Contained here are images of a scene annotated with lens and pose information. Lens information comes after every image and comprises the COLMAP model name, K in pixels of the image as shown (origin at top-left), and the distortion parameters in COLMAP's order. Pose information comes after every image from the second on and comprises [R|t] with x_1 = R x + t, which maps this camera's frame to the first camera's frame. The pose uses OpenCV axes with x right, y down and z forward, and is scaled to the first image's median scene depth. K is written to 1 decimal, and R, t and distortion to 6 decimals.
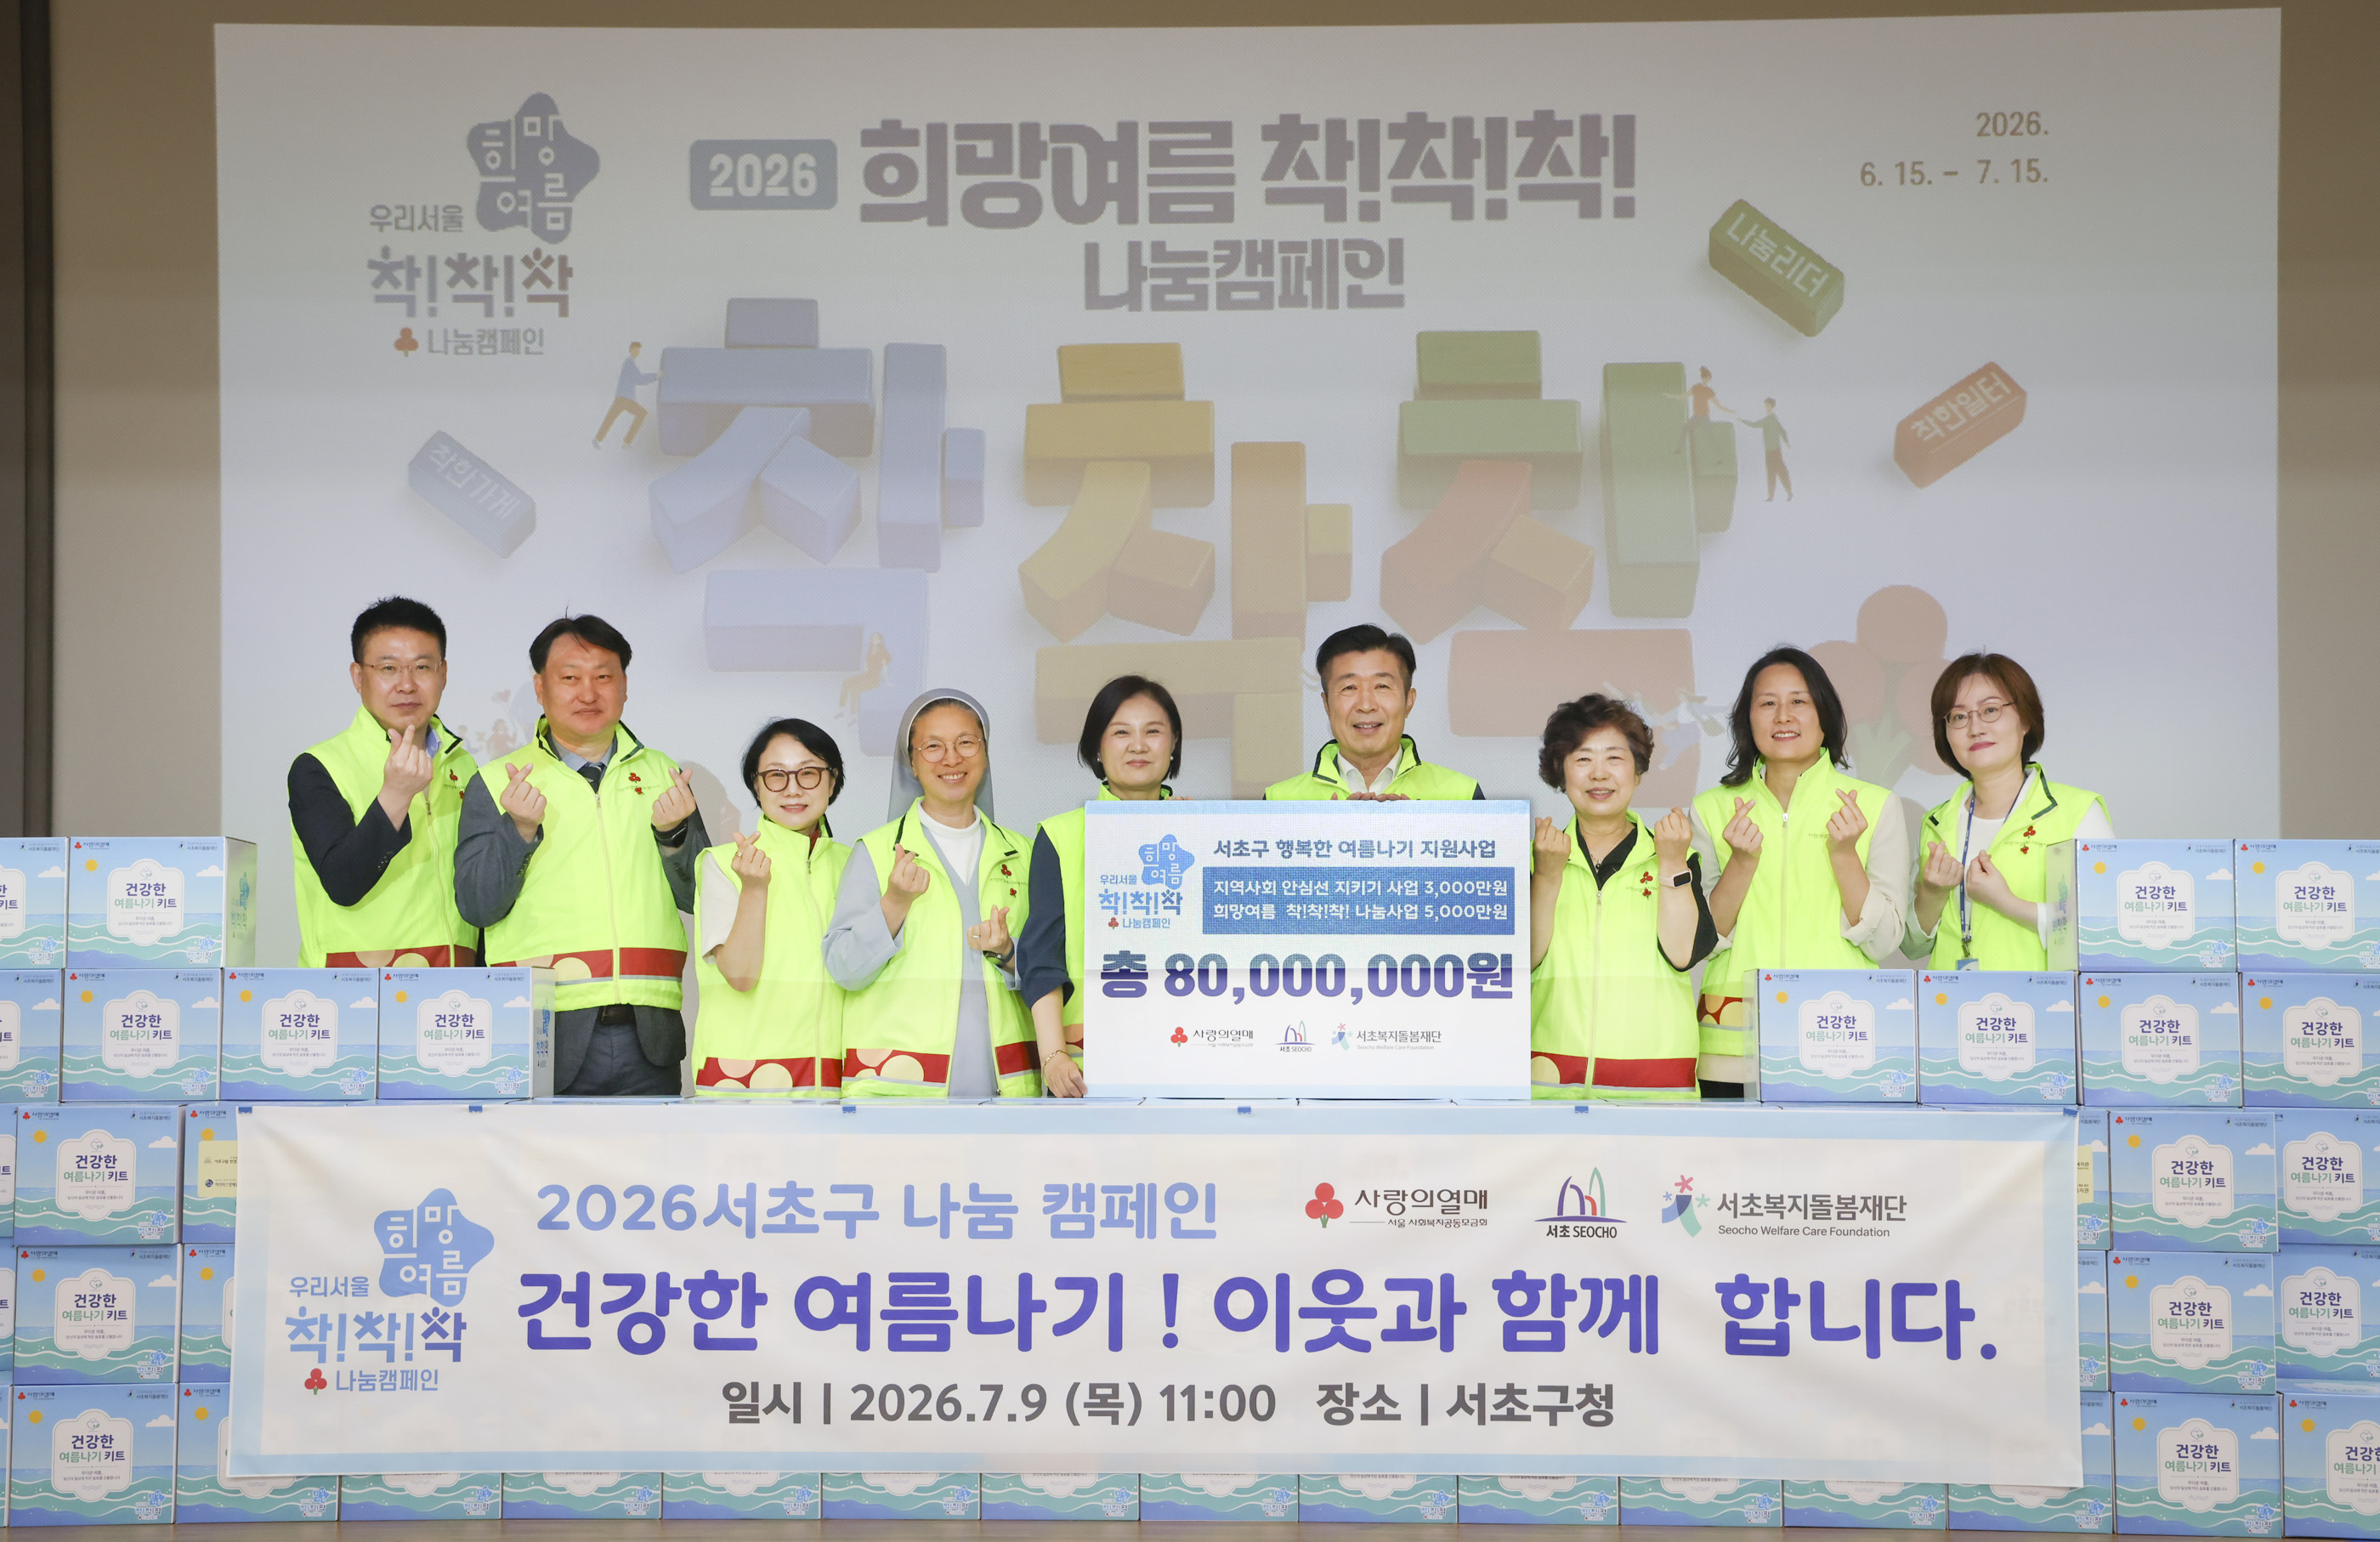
lens RADIAL K [[3378.5, 0, 1161.9], [0, 3378.5, 704.5], [0, 0, 1]] dist [0.197024, 0.000000]
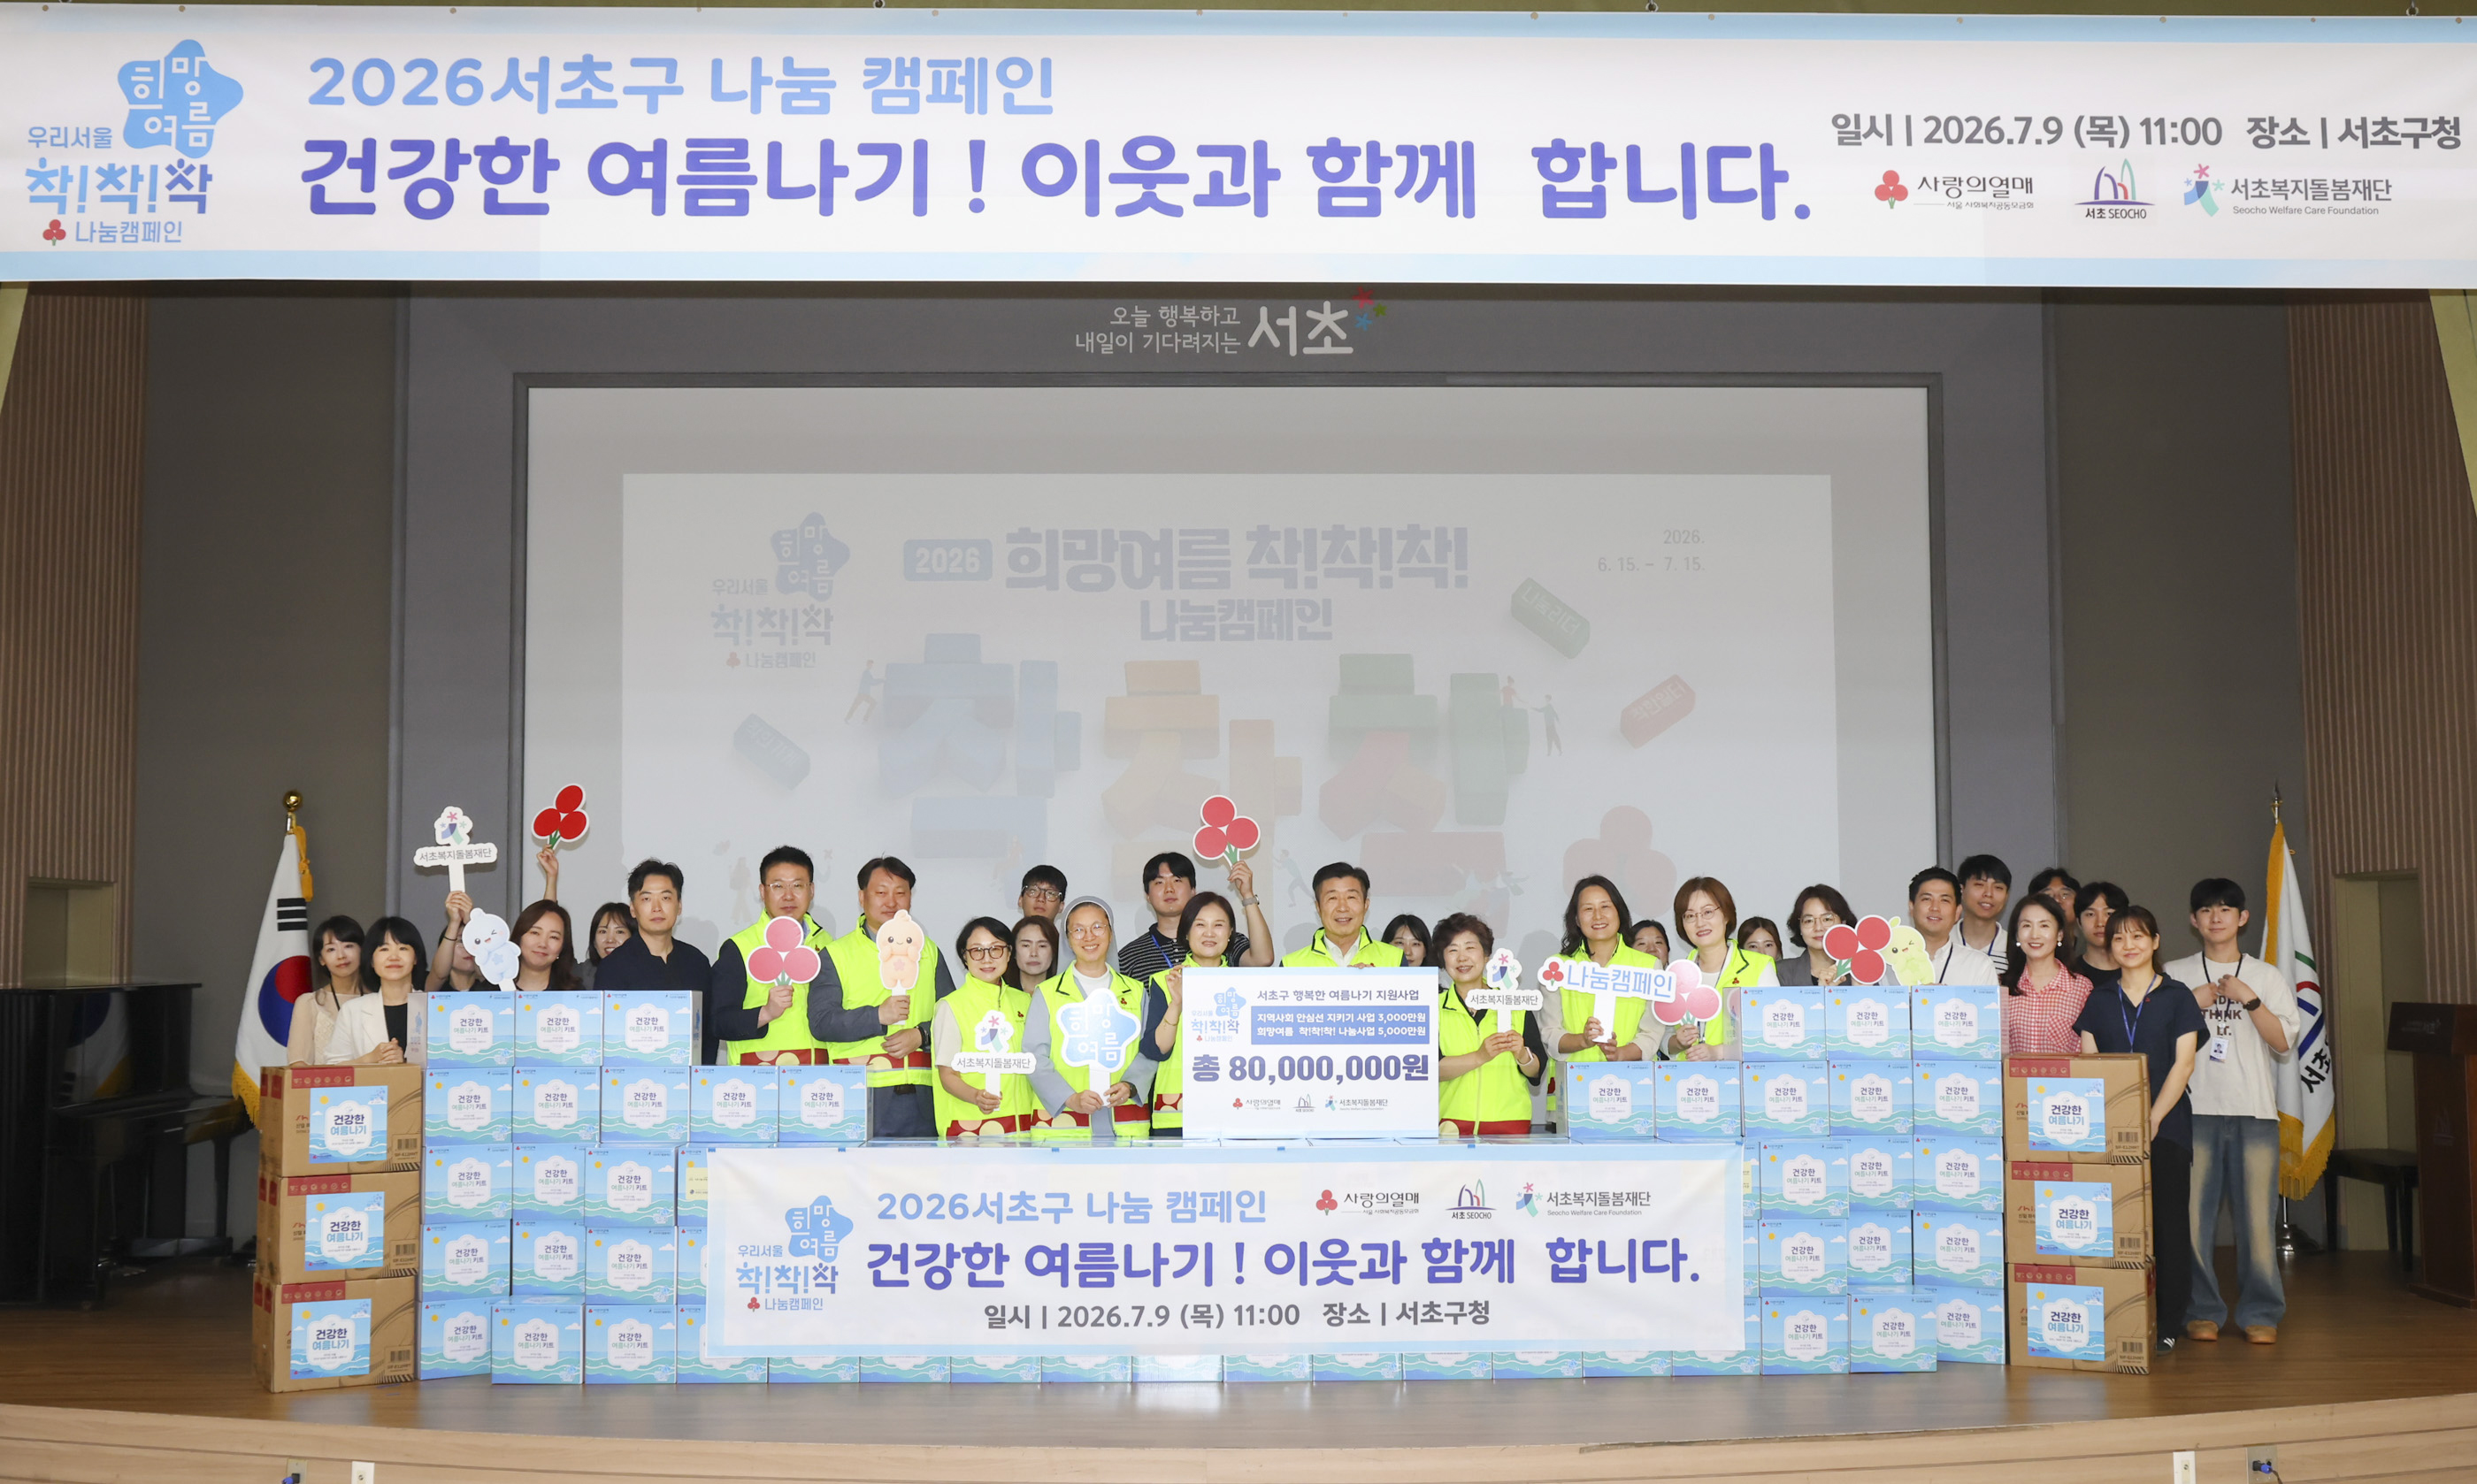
lens RADIAL K [[2237.0, 0, 1216.9], [0, 2237.0, 744.6], [0, 0, 1]] dist [0.005450, 0.010376]
pose [[0.998781, -0.000015, 0.049354, -0.065902], [0.001418, 0.999596, -0.028382, -0.056569], [-0.049334, 0.028417, 0.998378, -0.161160]]
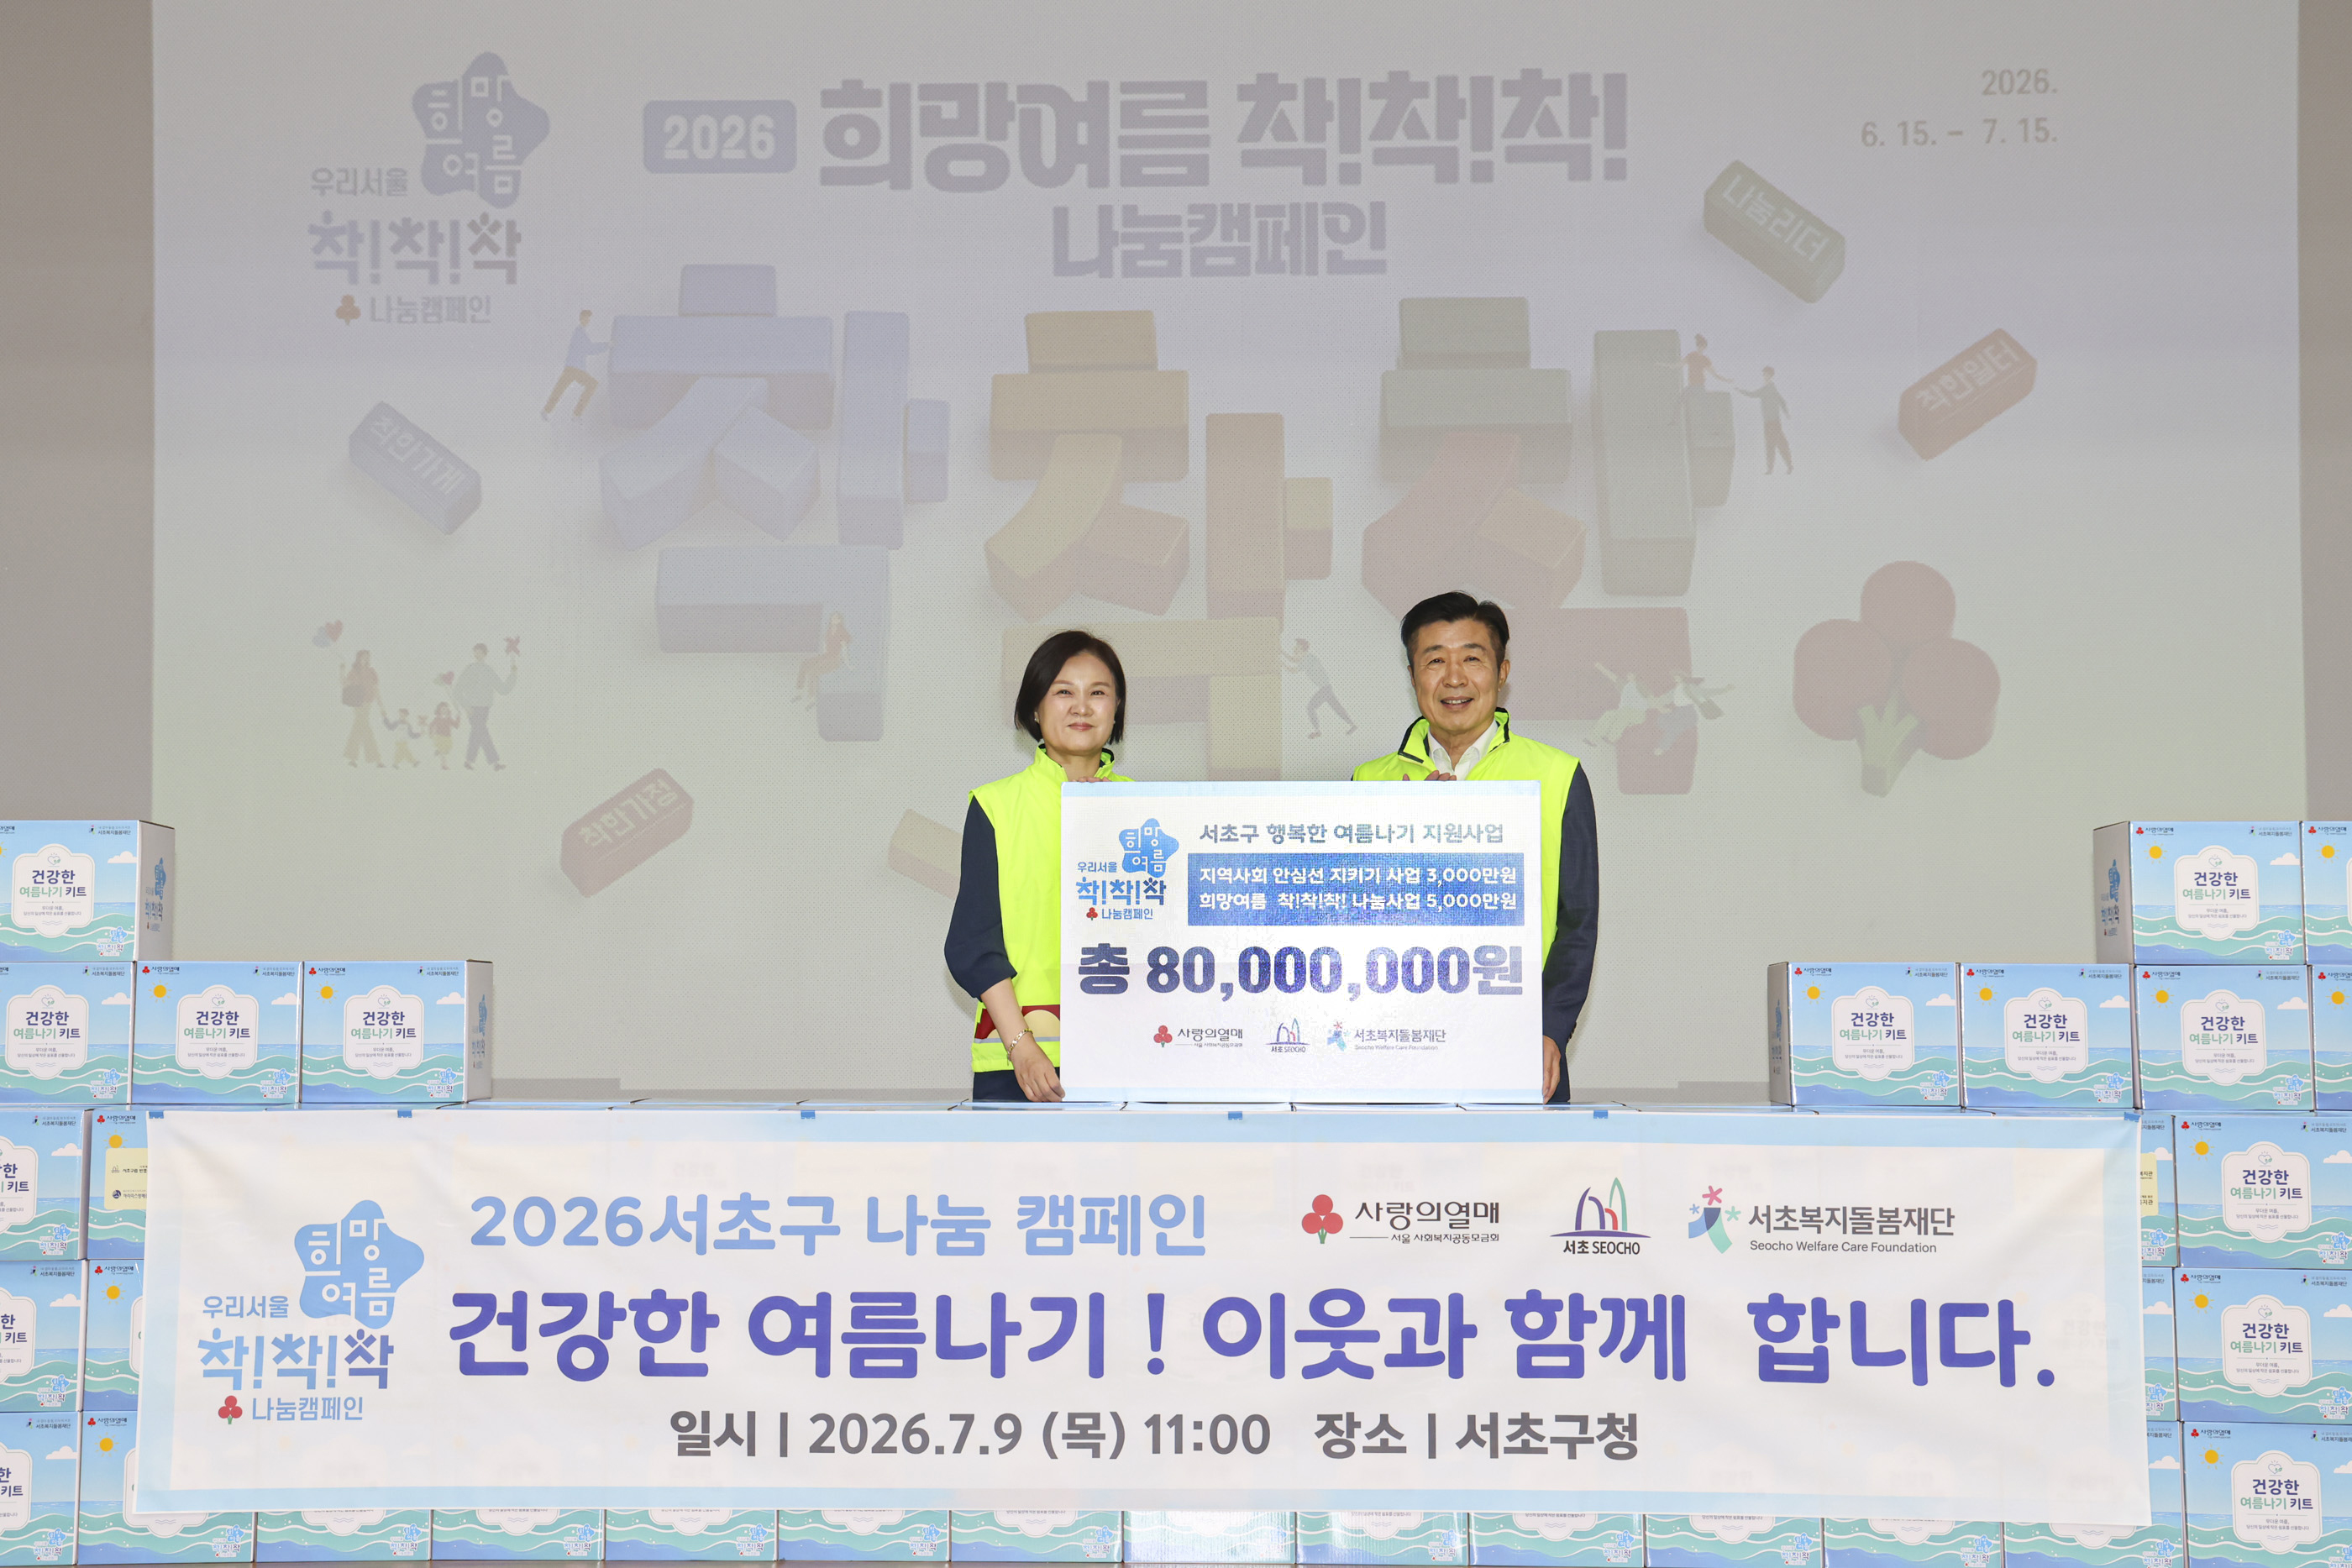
lens RADIAL K [[3358.6, 0, 1115.7], [0, 3358.6, 653.6], [0, 0, 1]] dist [0.161084, 0.000000]
pose [[0.999999, -0.000729, -0.000748, -0.007524], [0.000718, 0.999893, -0.014586, 0.007227], [0.000758, 0.014586, 0.999893, 0.079903]]
